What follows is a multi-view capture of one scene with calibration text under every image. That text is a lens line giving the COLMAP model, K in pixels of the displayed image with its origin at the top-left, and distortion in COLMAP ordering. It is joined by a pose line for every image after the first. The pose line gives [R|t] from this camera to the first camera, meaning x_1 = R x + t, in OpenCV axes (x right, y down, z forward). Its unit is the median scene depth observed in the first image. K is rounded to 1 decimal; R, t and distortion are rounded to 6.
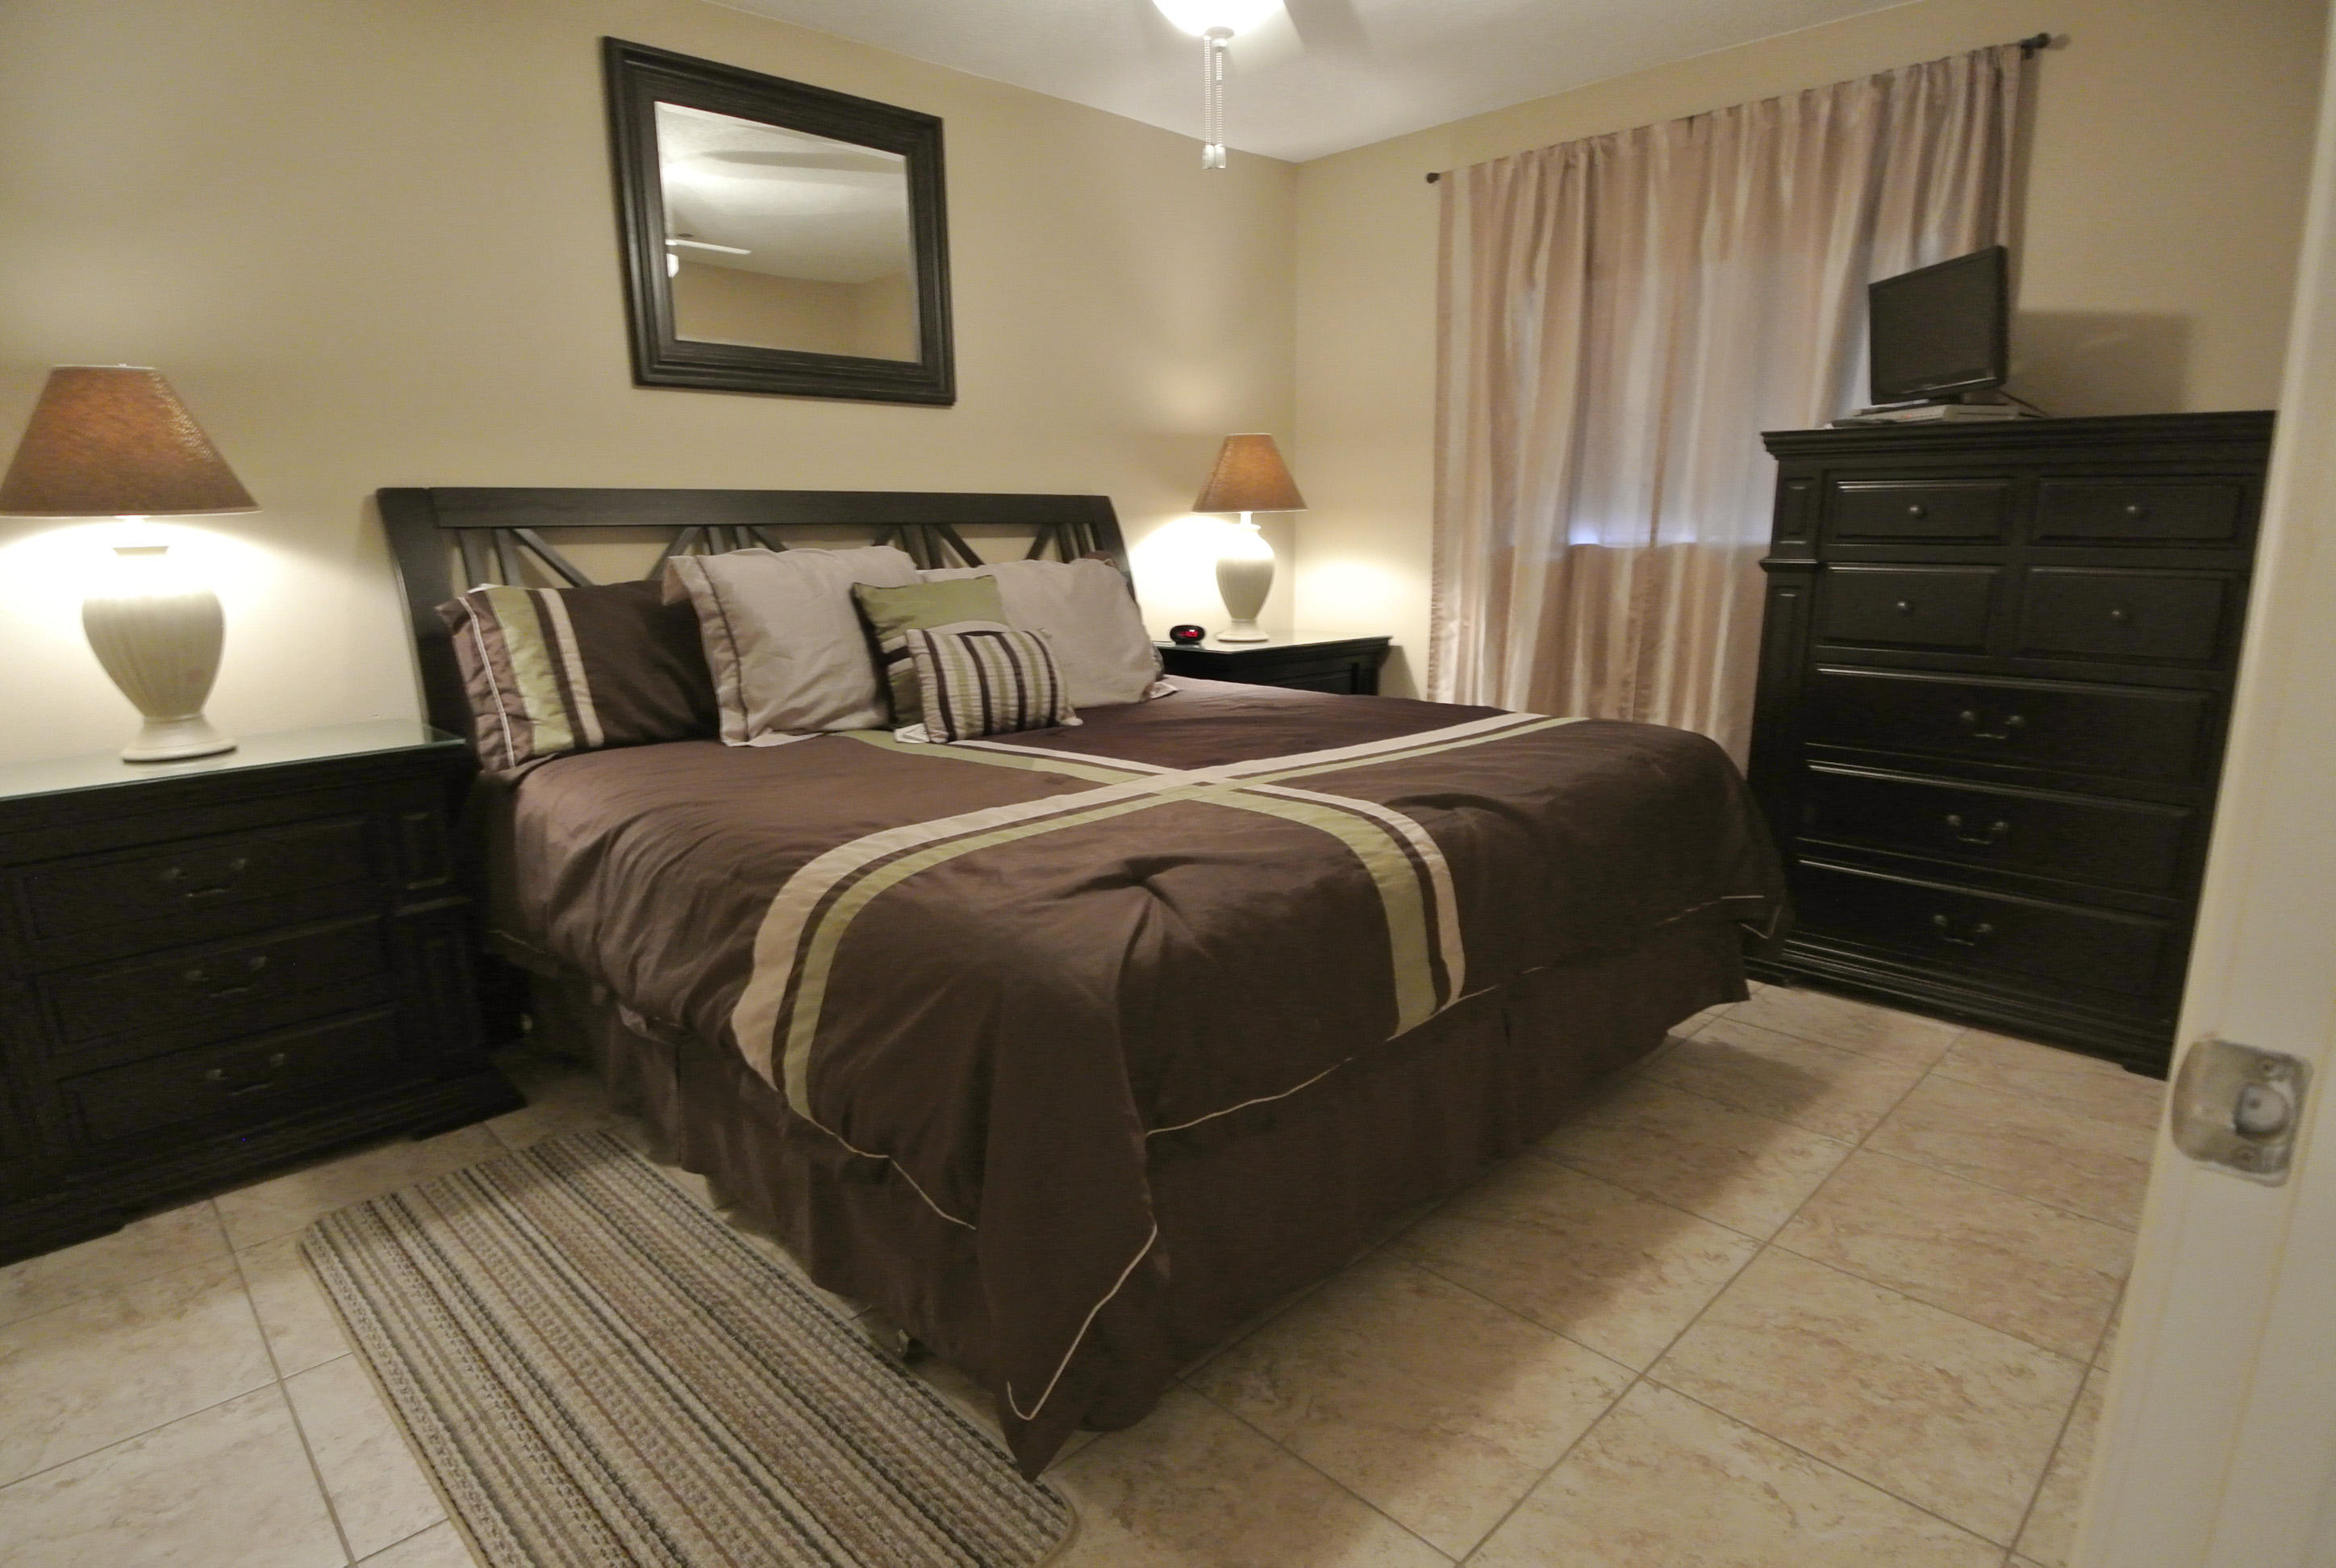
lens RADIAL K [[1233.4, 0, 1168.6], [0, 1233.4, 816.6], [0, 0, 1]] dist [-0.035395, 0.000348]
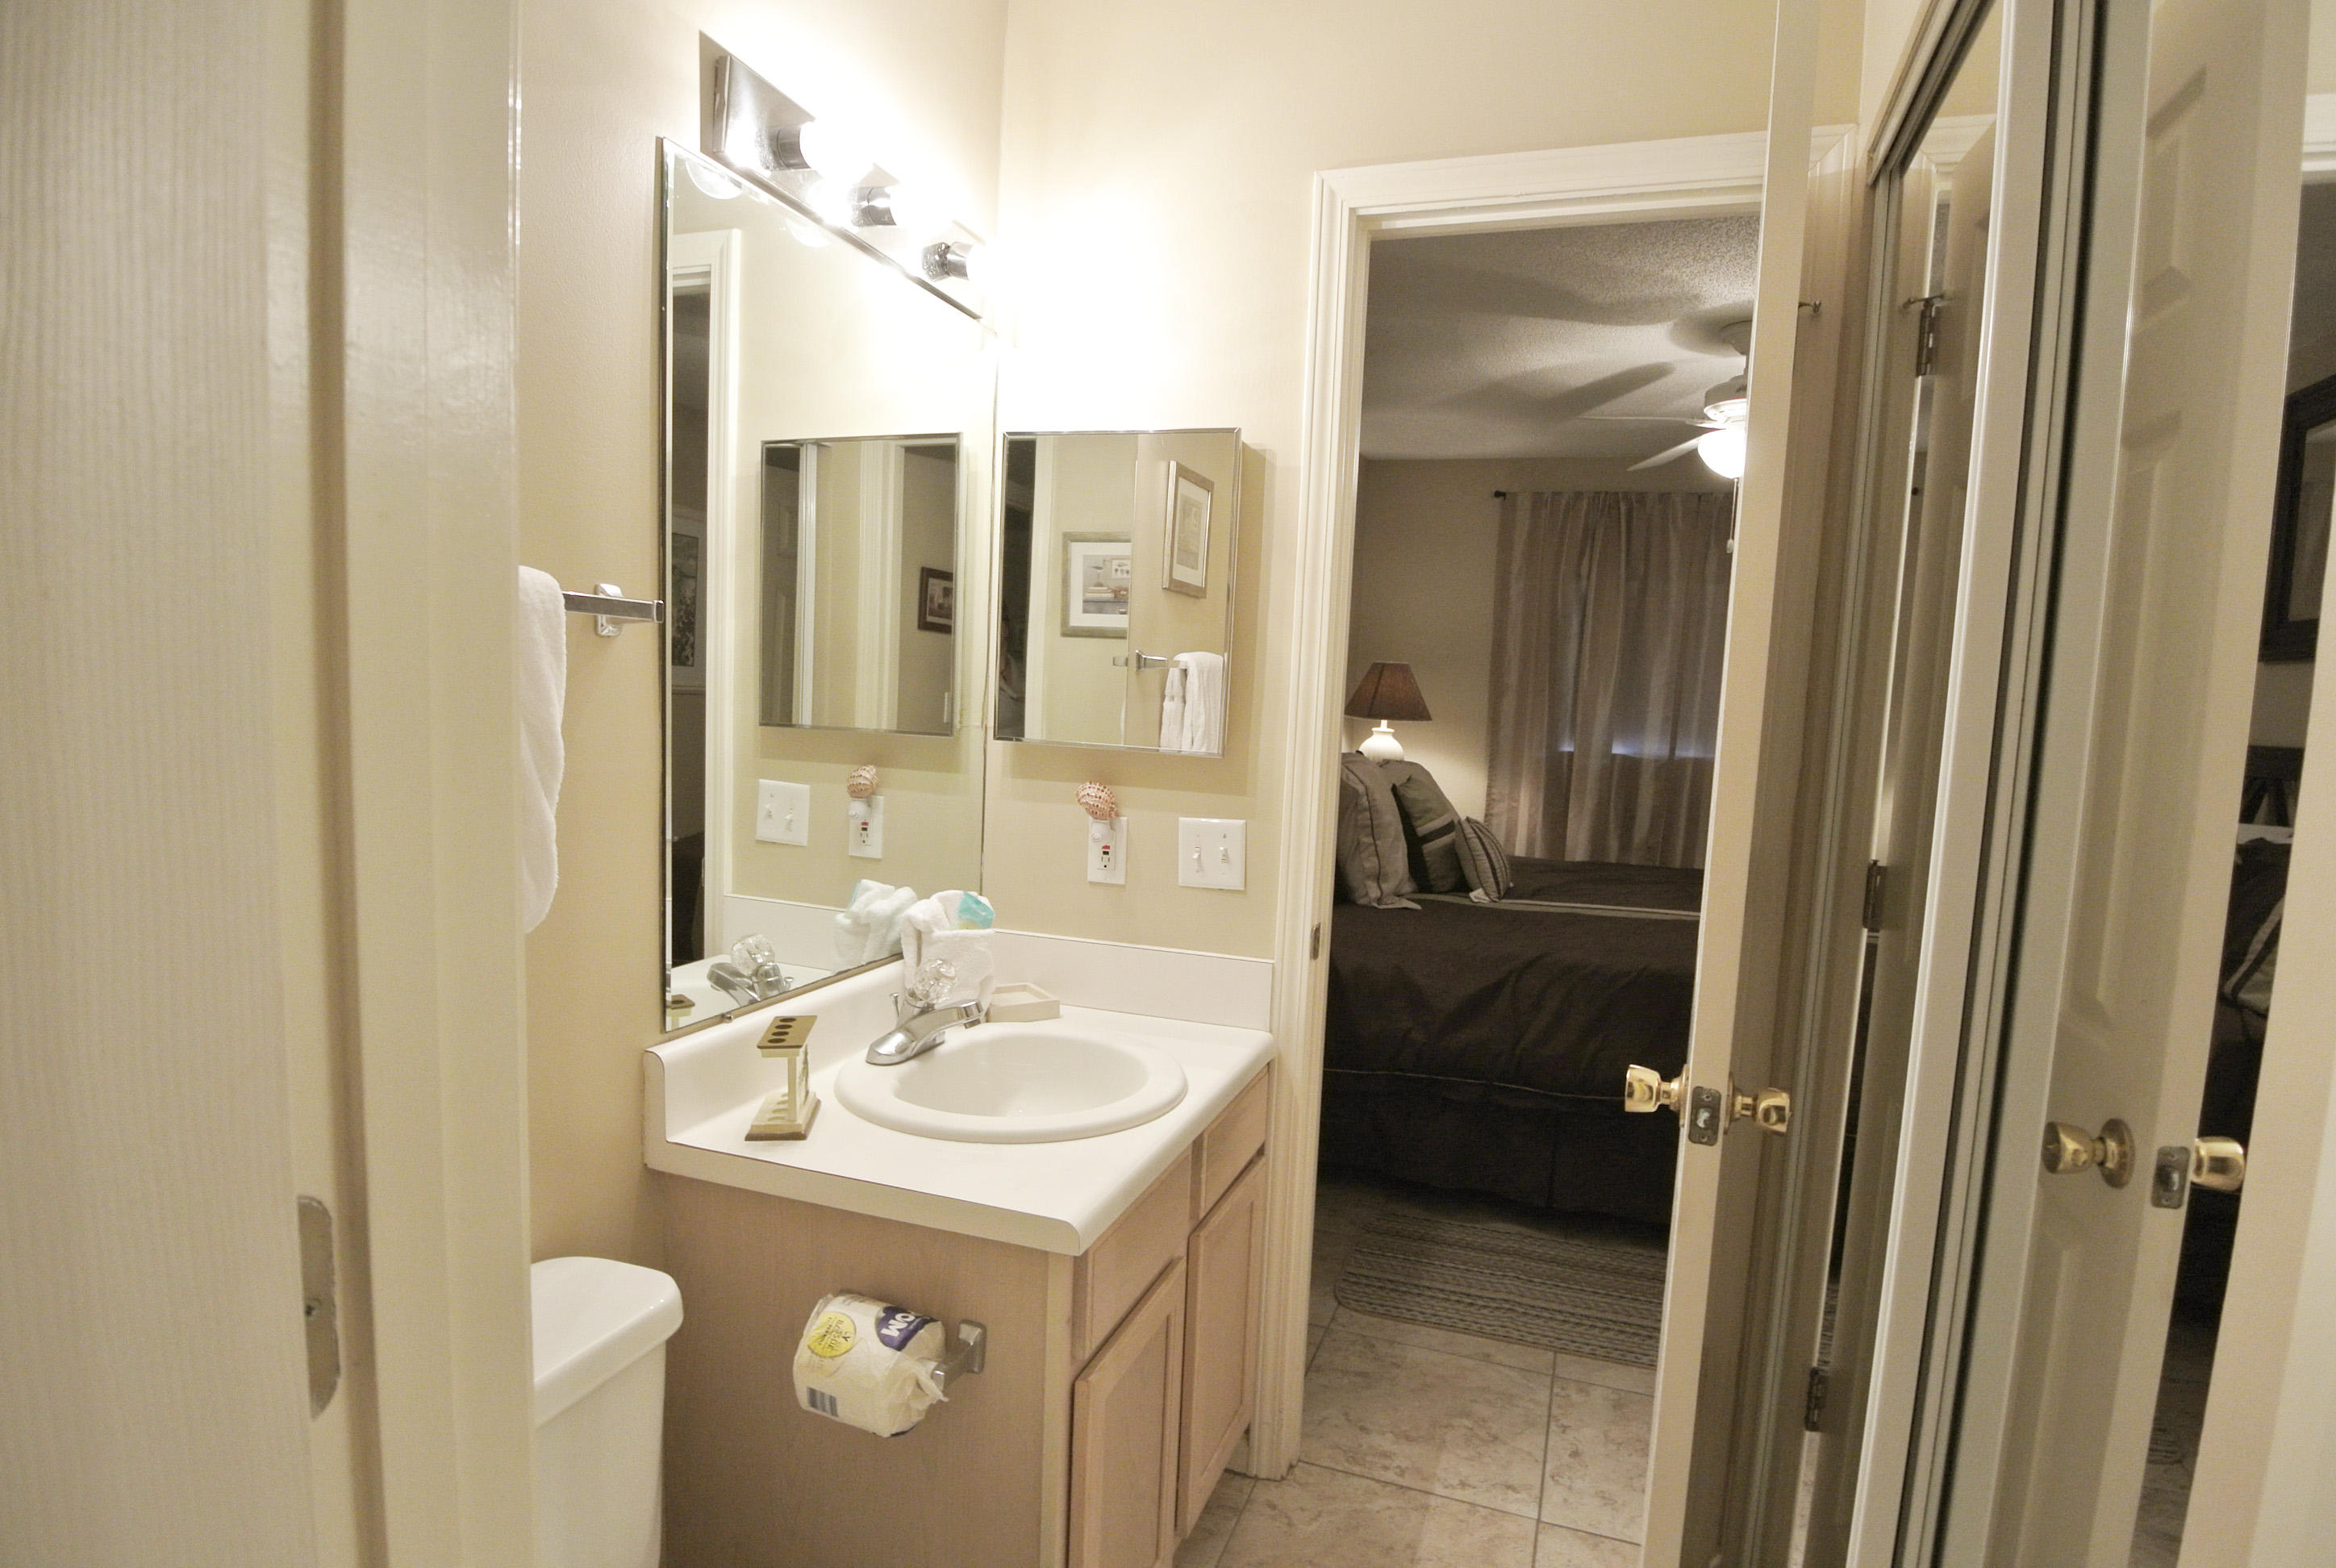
lens RADIAL K [[1215.0, 0, 1200.9], [0, 1215.0, 818.2], [0, 0, 1]] dist [0.005573, -0.036344]
pose [[0.893246, 0.005373, 0.449536, -0.826719], [0.046652, 0.993422, -0.104573, -0.019242], [-0.447141, 0.114381, 0.887120, -0.063861]]
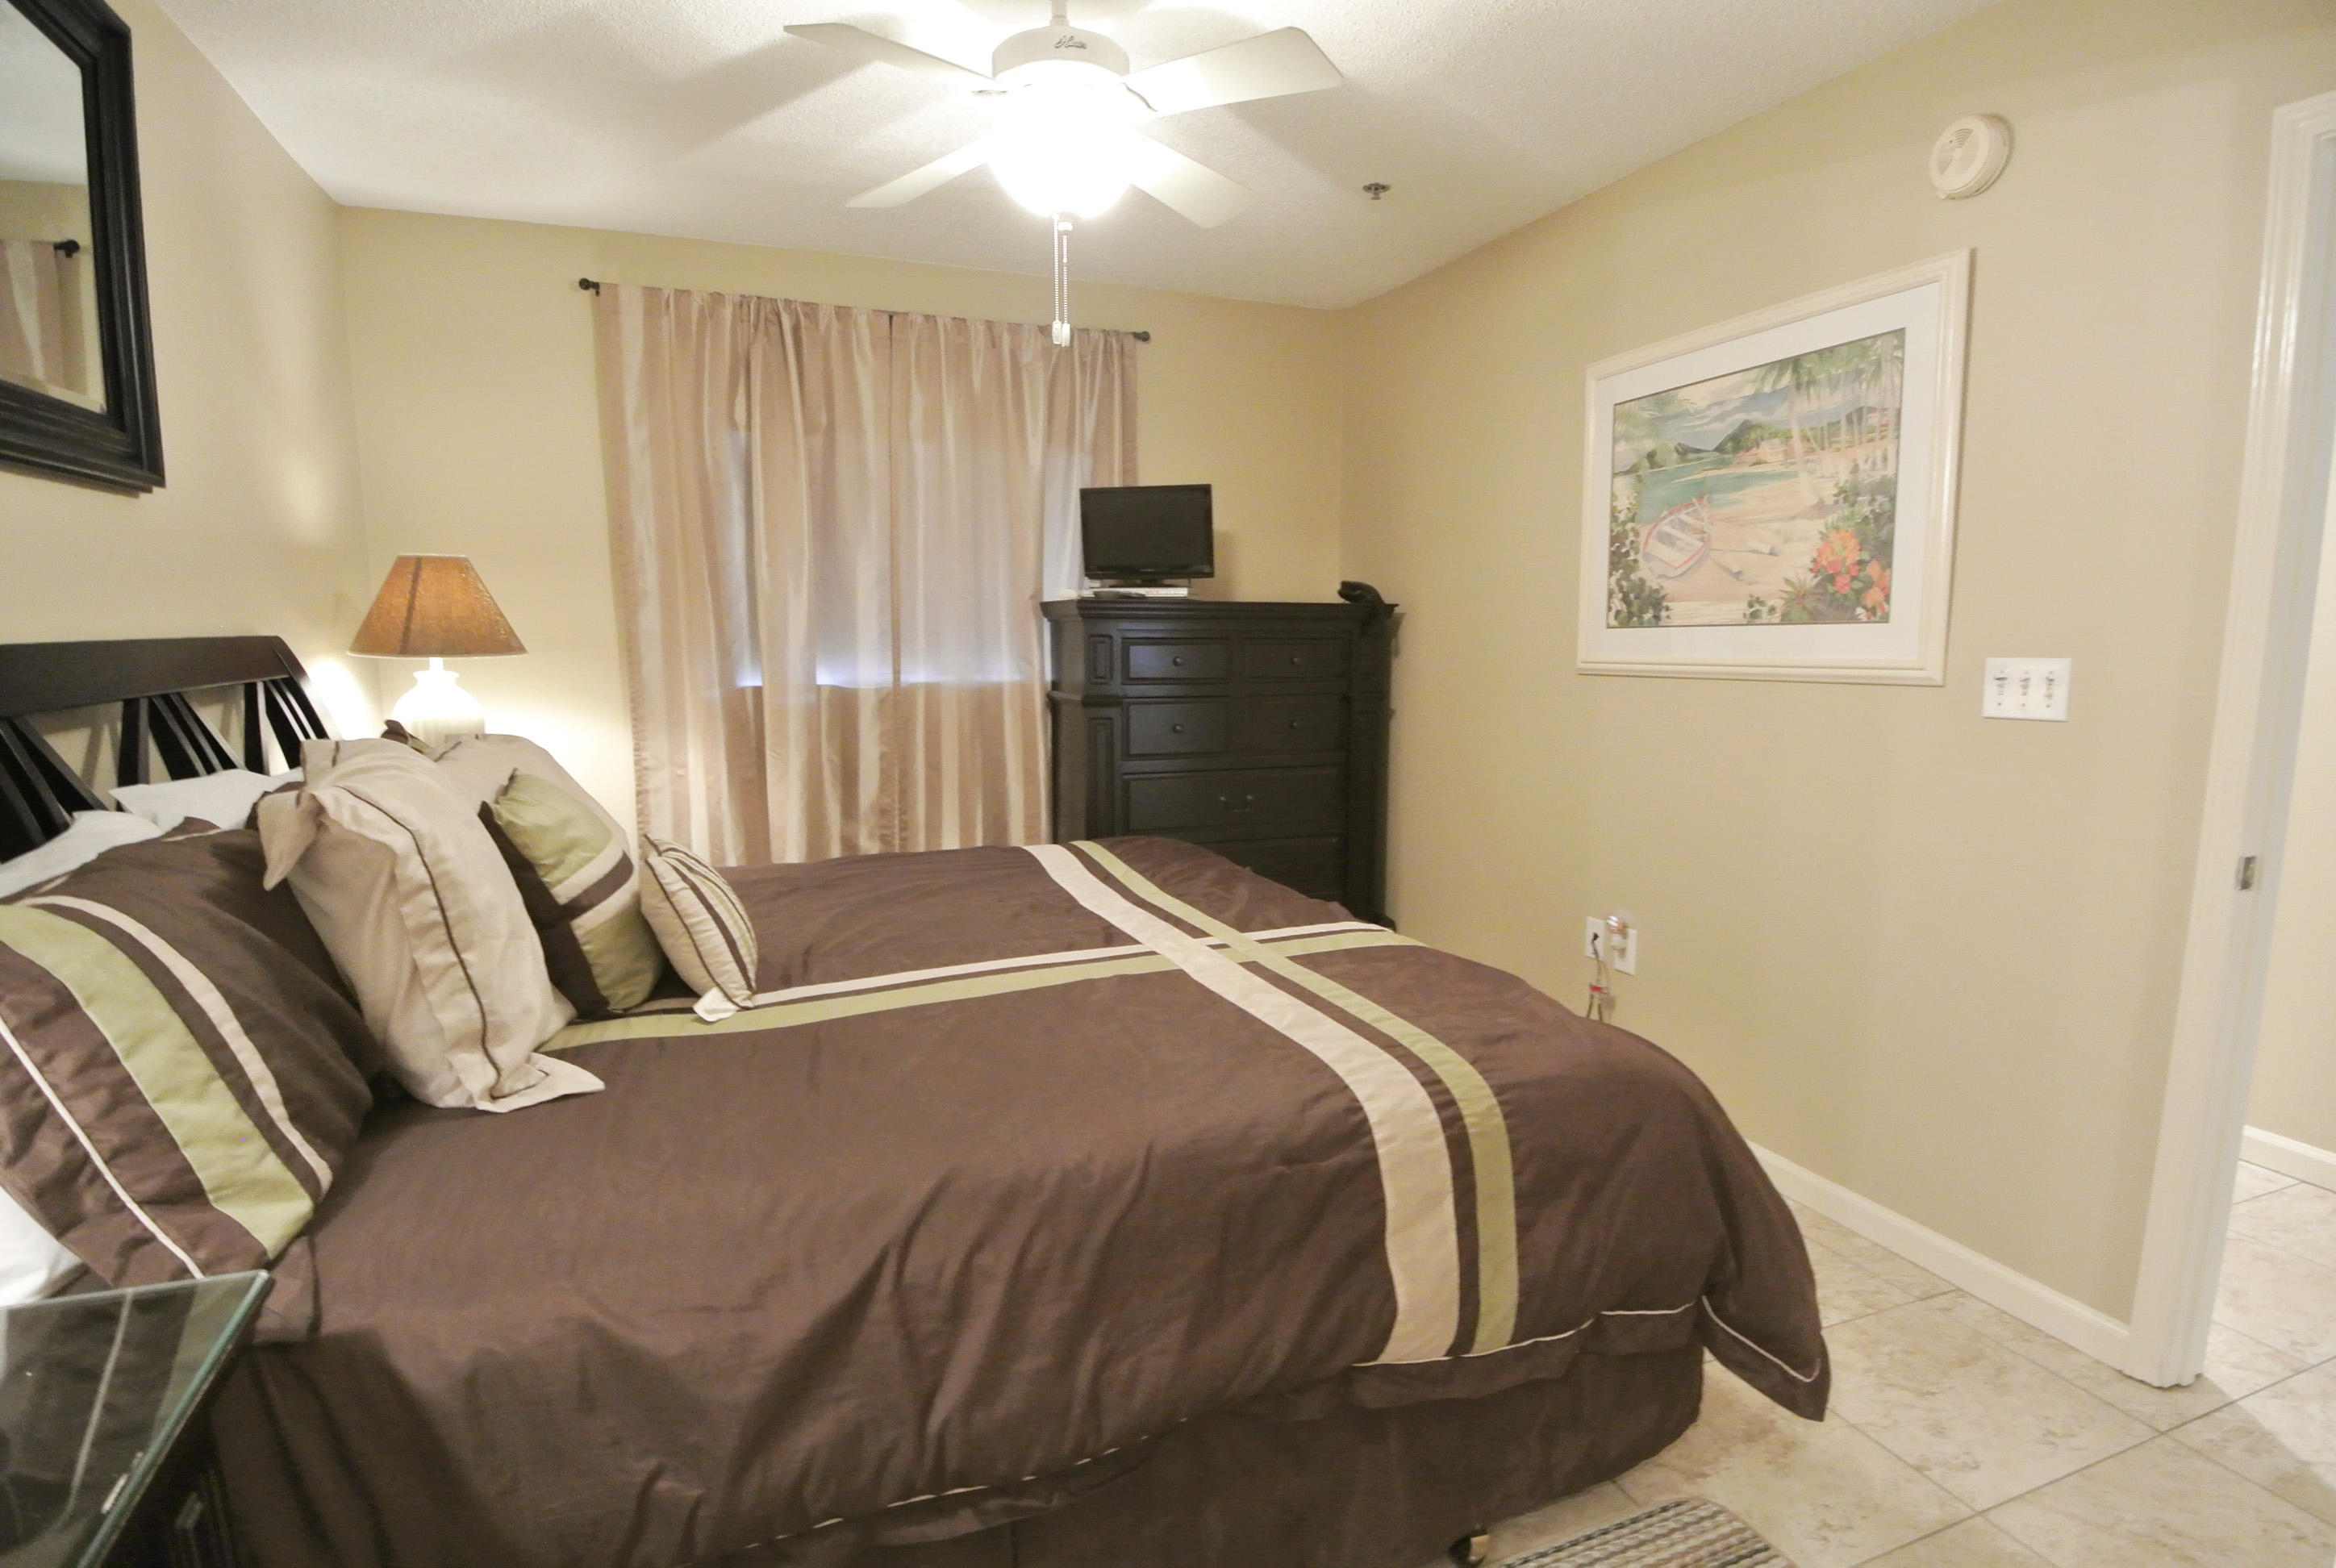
lens RADIAL K [[1215.0, 0, 1200.9], [0, 1215.0, 818.2], [0, 0, 1]] dist [0.005573, -0.036344]
pose [[0.386394, -0.131868, 0.912858, -0.533301], [0.202552, 0.977698, 0.055498, -0.113821], [-0.899818, 0.163457, 0.404487, 0.343325]]
